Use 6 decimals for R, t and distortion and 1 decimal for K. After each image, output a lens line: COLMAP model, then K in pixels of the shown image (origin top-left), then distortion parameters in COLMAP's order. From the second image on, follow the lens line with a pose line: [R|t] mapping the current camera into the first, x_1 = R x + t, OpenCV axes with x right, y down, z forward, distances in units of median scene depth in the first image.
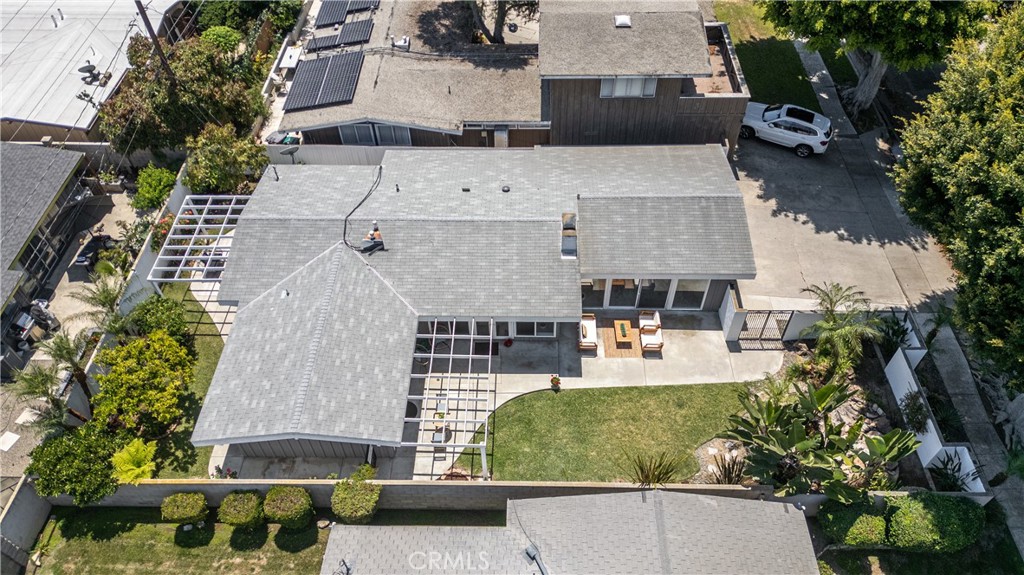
lens RADIAL K [[698.7, 0, 515.0], [0, 698.7, 289.0], [0, 0, 1]] dist [0.058803, -0.051757]
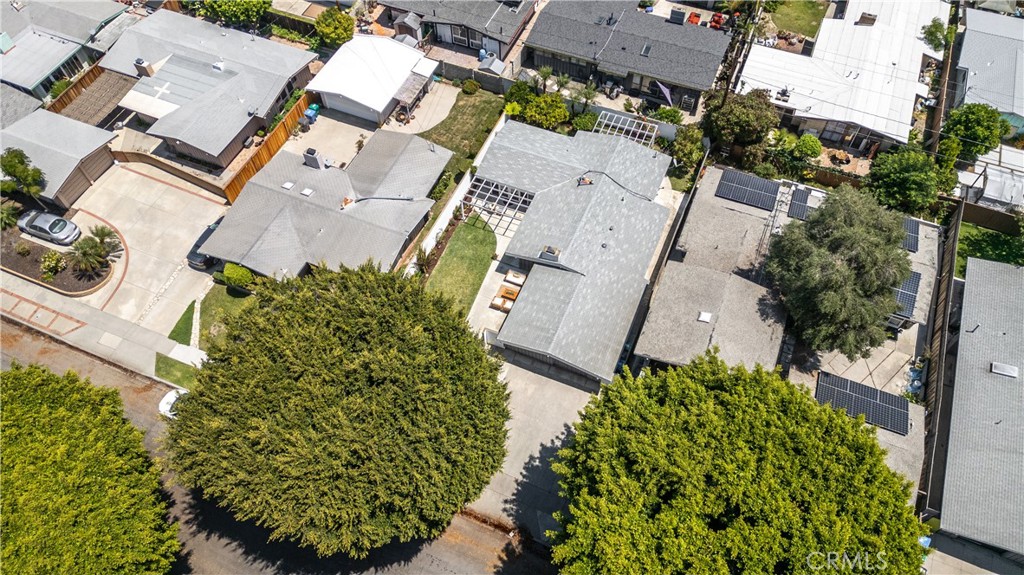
lens RADIAL K [[698.7, 0, 515.0], [0, 698.7, 289.0], [0, 0, 1]] dist [0.058803, -0.051757]
pose [[-0.379420, 0.777476, -0.501569, 0.921368], [-0.681189, 0.132117, 0.720088, -1.107177], [0.626117, 0.614879, 0.479480, 0.104922]]
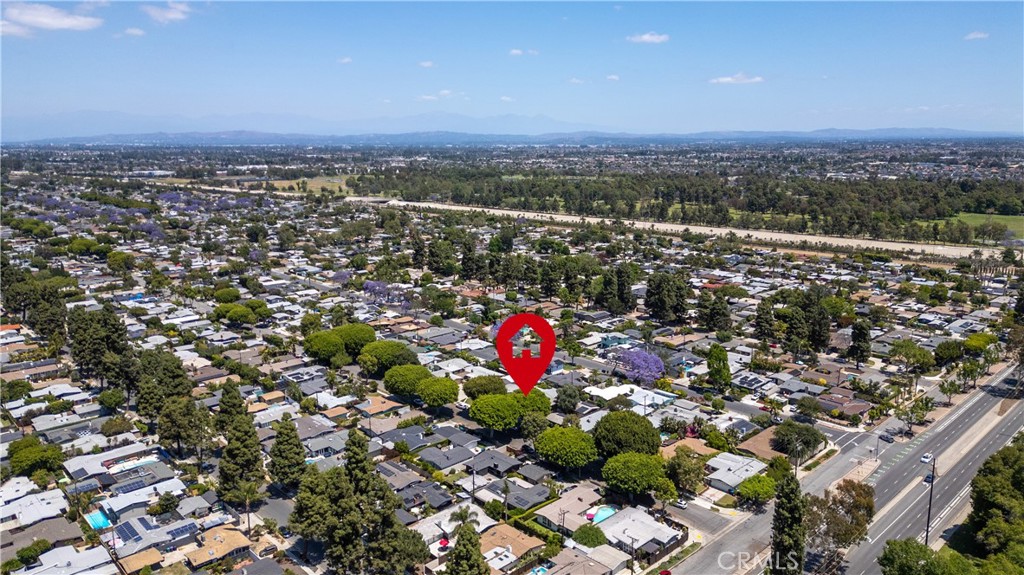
lens RADIAL K [[698.7, 0, 515.0], [0, 698.7, 289.0], [0, 0, 1]] dist [0.058803, -0.051757]
pose [[-0.716663, 0.145377, -0.682099, 5.810677], [-0.515971, 0.547495, 0.658805, -6.324321], [0.469221, 0.824084, -0.317359, 2.402246]]
